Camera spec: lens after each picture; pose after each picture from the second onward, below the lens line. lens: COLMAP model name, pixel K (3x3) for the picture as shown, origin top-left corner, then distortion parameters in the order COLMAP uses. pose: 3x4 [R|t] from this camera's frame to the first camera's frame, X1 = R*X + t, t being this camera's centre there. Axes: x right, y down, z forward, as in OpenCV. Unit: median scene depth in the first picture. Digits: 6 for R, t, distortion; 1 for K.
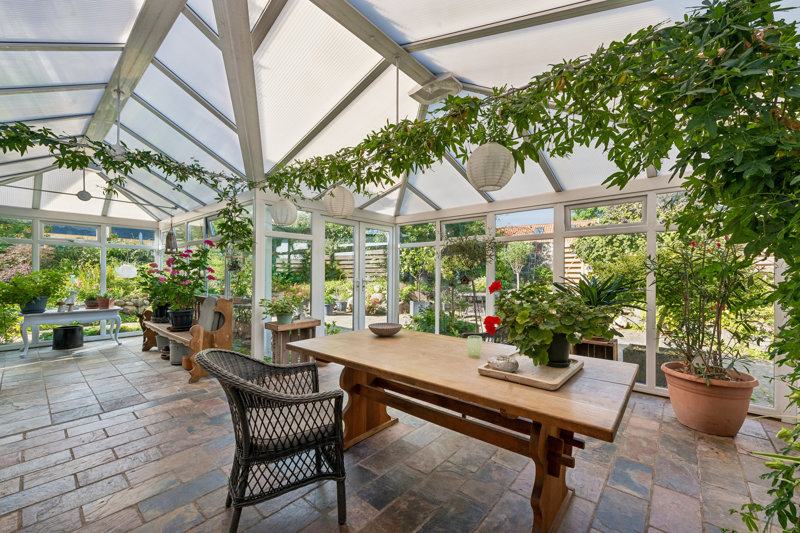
lens RADIAL K [[324.7, 0, 401.3], [0, 324.7, 279.6], [0, 0, 1]] dist [0.001418, 0.000224]
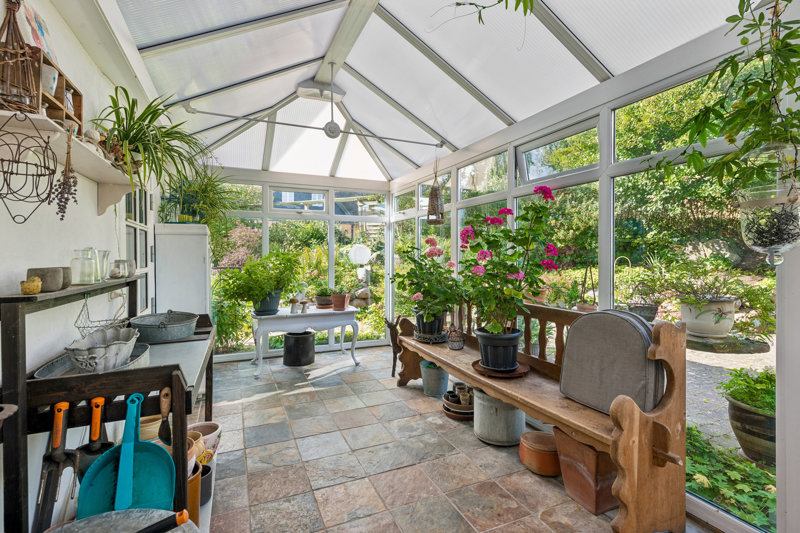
lens RADIAL K [[375.9, 0, 396.1], [0, 375.9, 269.2], [0, 0, 1]] dist [0.002119, -0.000228]
pose [[0.900548, 0.010021, -0.434641, -0.478719], [-0.004614, 0.999898, 0.013493, -0.005605], [0.434732, -0.010146, 0.900503, 0.355870]]
